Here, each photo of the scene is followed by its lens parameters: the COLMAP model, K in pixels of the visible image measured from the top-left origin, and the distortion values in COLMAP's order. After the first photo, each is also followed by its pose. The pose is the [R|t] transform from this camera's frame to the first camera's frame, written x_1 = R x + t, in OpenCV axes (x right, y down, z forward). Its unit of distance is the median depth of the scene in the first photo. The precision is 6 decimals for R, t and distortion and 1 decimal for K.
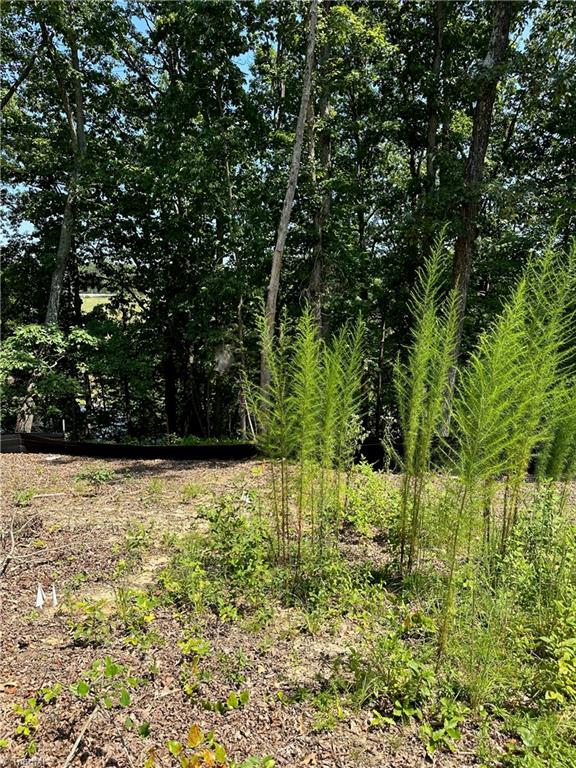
lens RADIAL K [[544.9, 0, 288.4], [0, 544.9, 386.1], [0, 0, 1]] dist [0.042317, -0.041725]
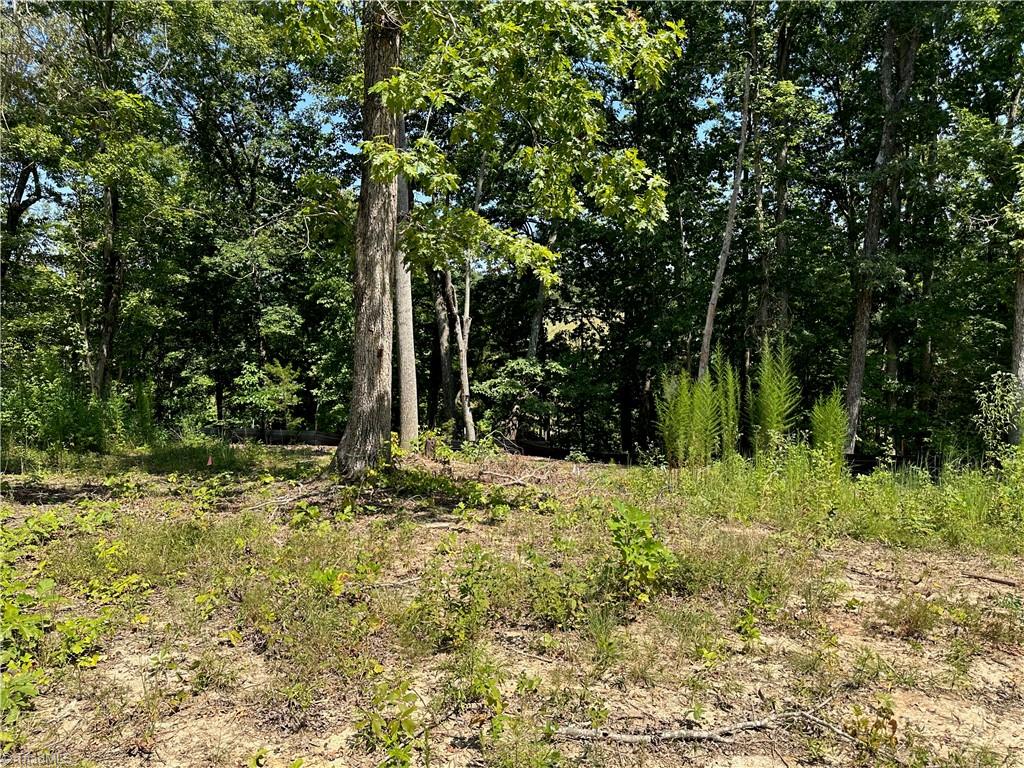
lens RADIAL K [[726.5, 0, 511.8], [0, 726.5, 385.6], [0, 0, 1]] dist [0.042317, -0.041725]
pose [[0.931638, 0.016354, -0.363020, 0.118926], [-0.033801, 0.998556, -0.041759, 0.019681], [0.361813, 0.051175, 0.930845, -0.534257]]
